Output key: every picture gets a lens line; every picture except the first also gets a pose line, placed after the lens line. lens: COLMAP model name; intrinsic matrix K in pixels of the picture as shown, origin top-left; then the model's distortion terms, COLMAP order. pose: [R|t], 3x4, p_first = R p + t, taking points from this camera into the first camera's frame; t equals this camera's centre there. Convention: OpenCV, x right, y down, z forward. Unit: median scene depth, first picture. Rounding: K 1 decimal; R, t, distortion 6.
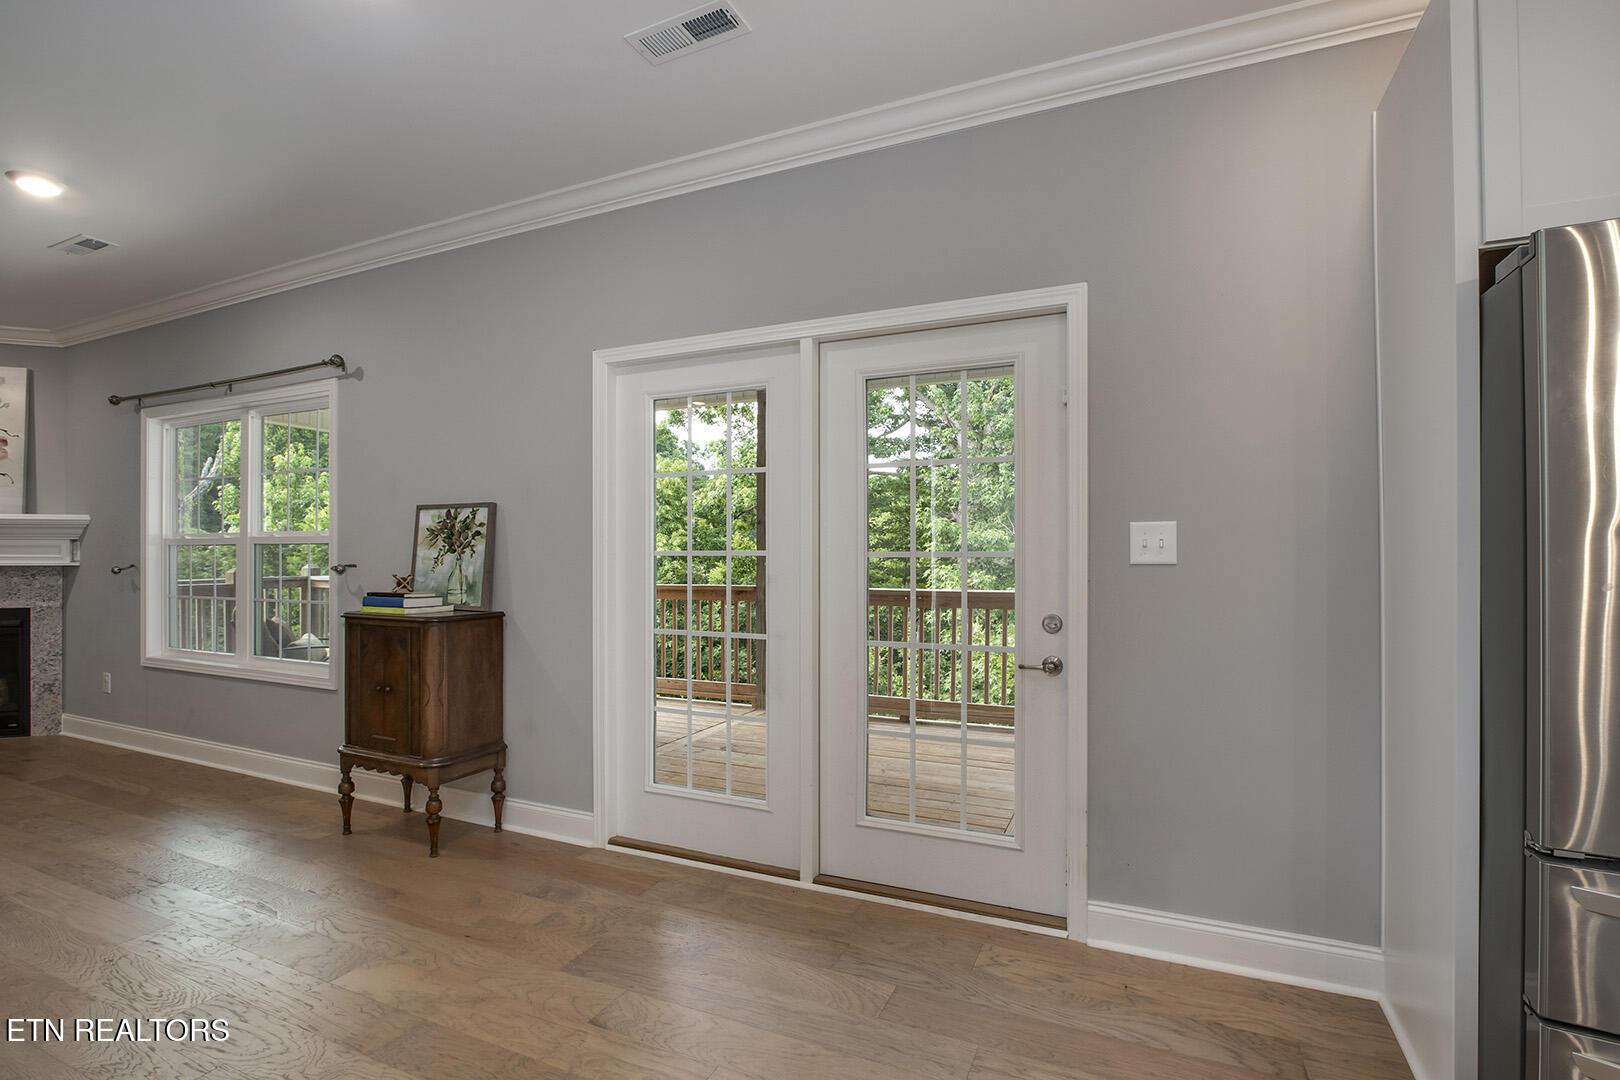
lens RADIAL K [[755.4, 0, 813.9], [0, 755.4, 554.8], [0, 0, 1]] dist [-0.023856, 0.003178]
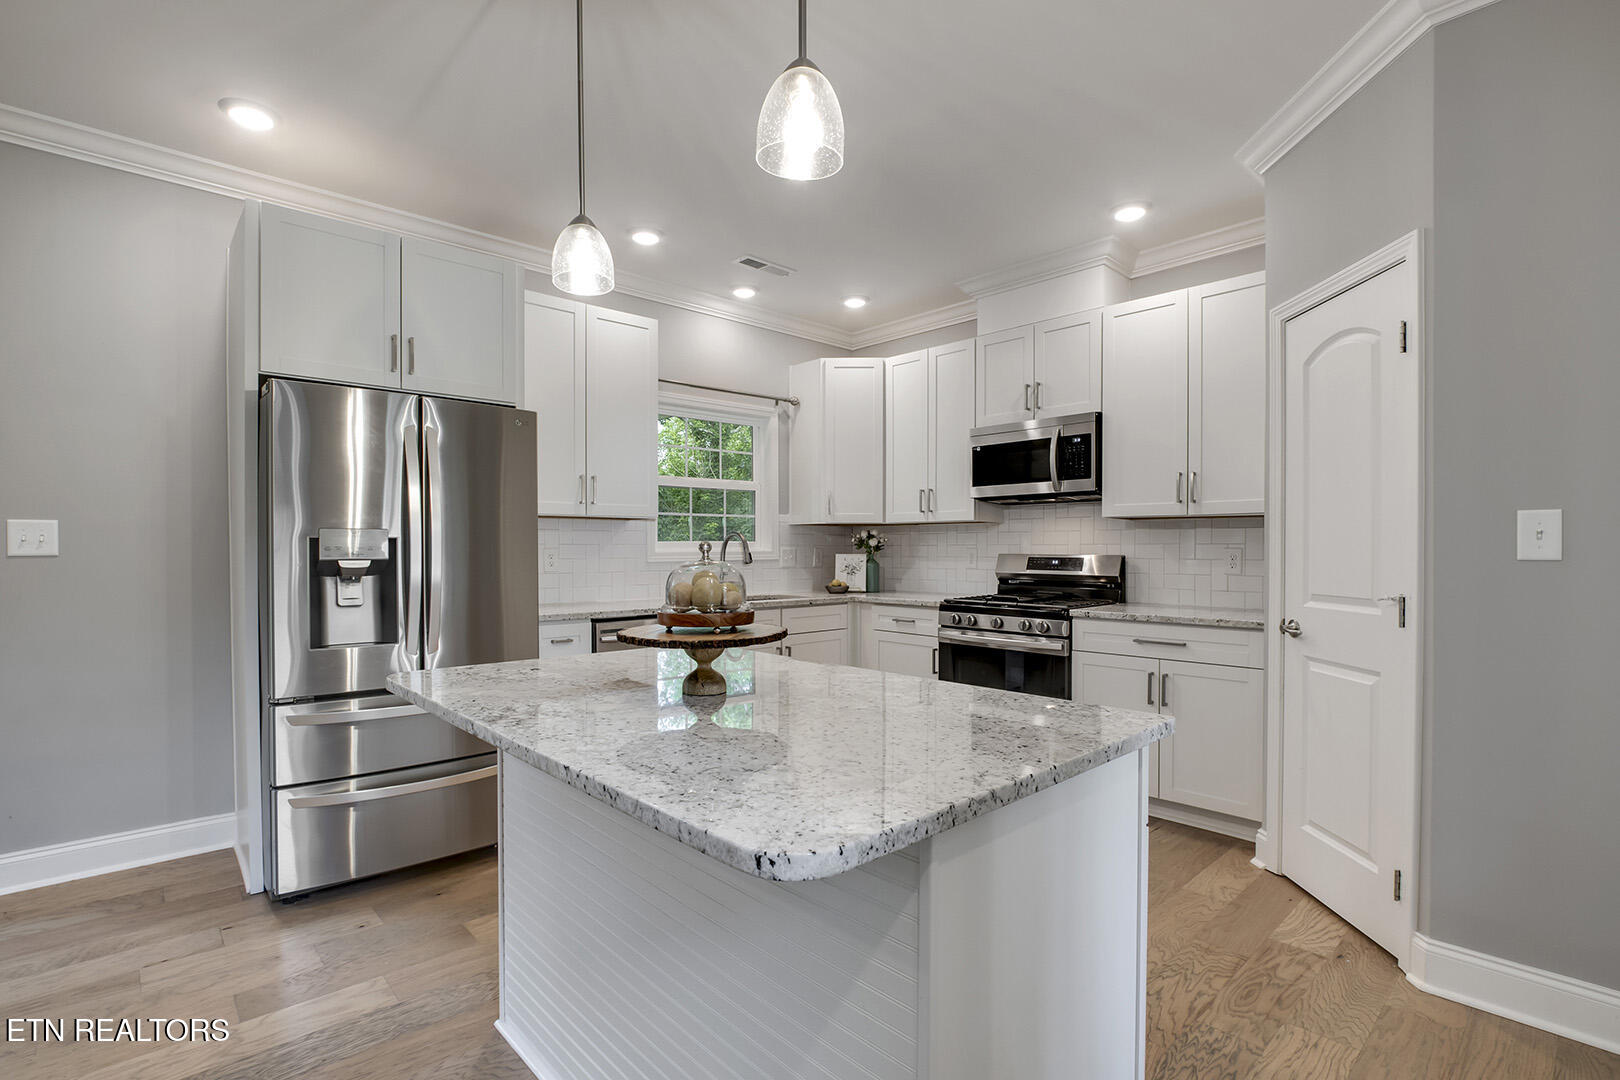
lens RADIAL K [[755.4, 0, 817.5], [0, 755.4, 553.9], [0, 0, 1]] dist [-0.023856, 0.003178]
pose [[0.380795, -0.005944, 0.924640, -0.071230], [-0.001949, 0.999972, 0.007231, -0.000280], [-0.924658, -0.004556, 0.380773, -0.283070]]
